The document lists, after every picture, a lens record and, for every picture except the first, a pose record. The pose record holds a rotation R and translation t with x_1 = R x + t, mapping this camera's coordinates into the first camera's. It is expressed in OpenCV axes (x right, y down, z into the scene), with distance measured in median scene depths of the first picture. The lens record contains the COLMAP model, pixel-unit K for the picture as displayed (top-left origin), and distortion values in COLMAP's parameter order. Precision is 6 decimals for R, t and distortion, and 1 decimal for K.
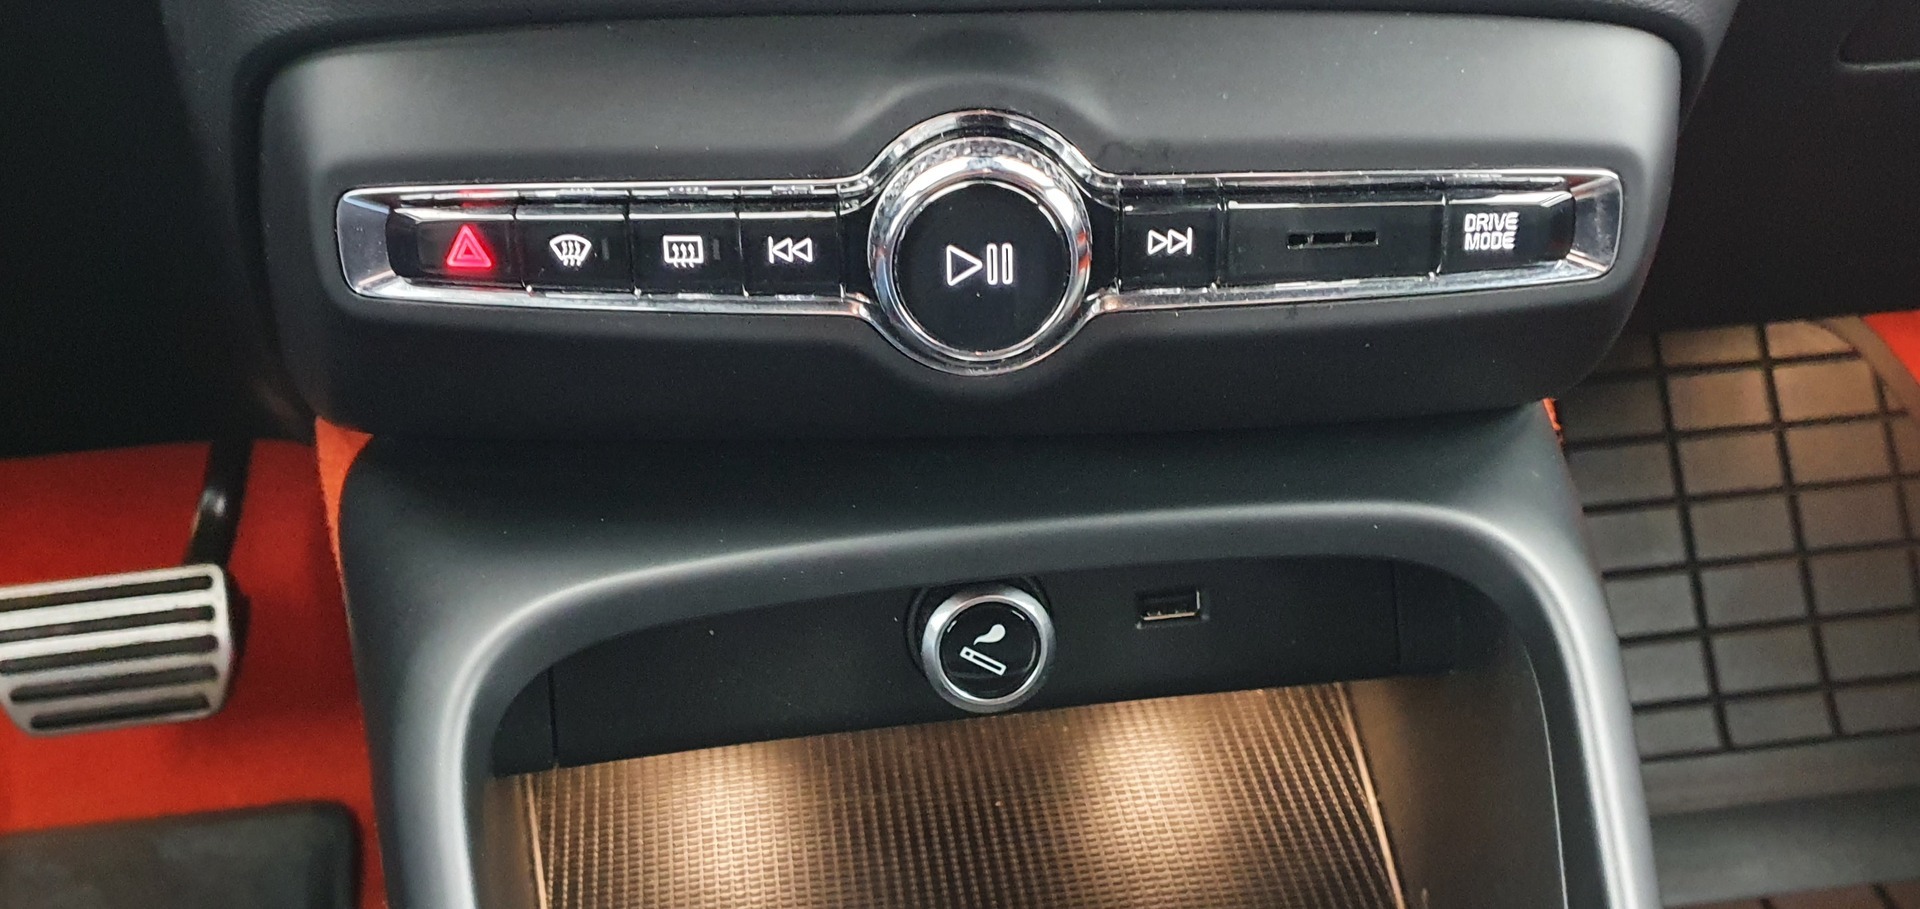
lens RADIAL K [[2107.8, 0, 960.0], [0, 2107.8, 454.5], [0, 0, 1]] dist [-0.013913, -0.022042]
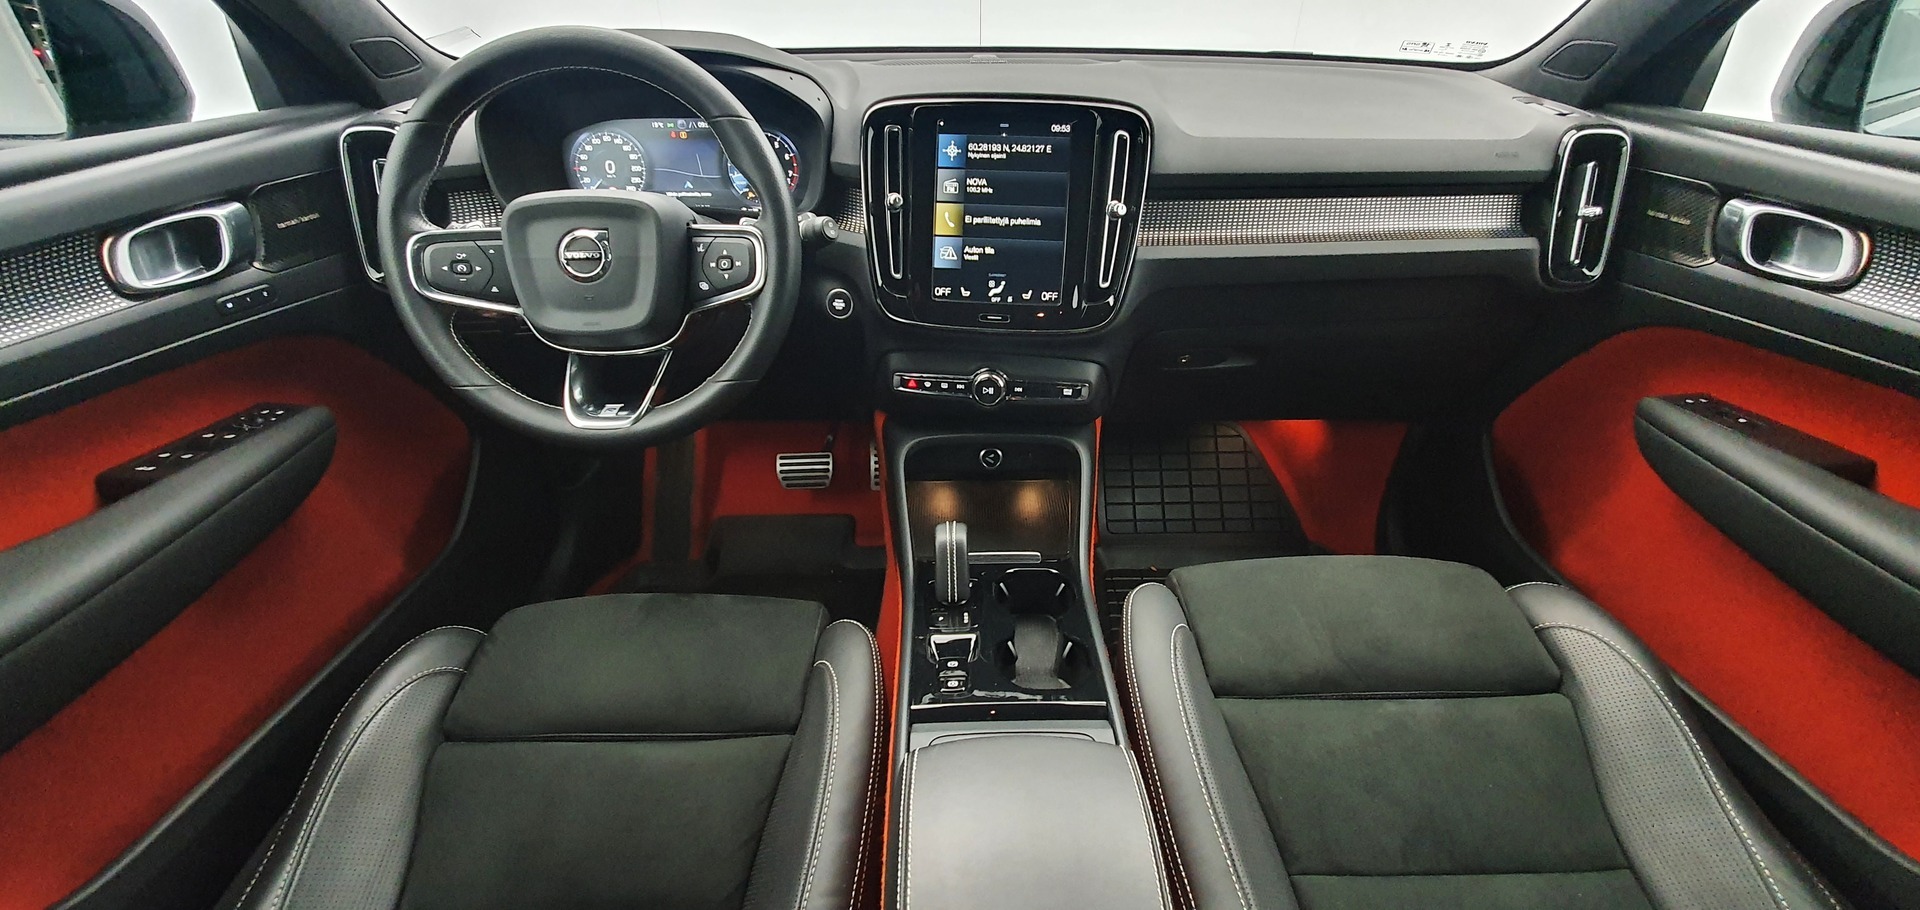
lens RADIAL K [[899.8, 0, 960.0], [0, 899.8, 455.0], [0, 0, 1]] dist [0.000057, 0.000008]
pose [[0.991554, 0.077646, -0.103881, 0.182807], [-0.081151, 0.996252, -0.029942, 0.161830], [0.101166, 0.038119, 0.994139, -1.445194]]
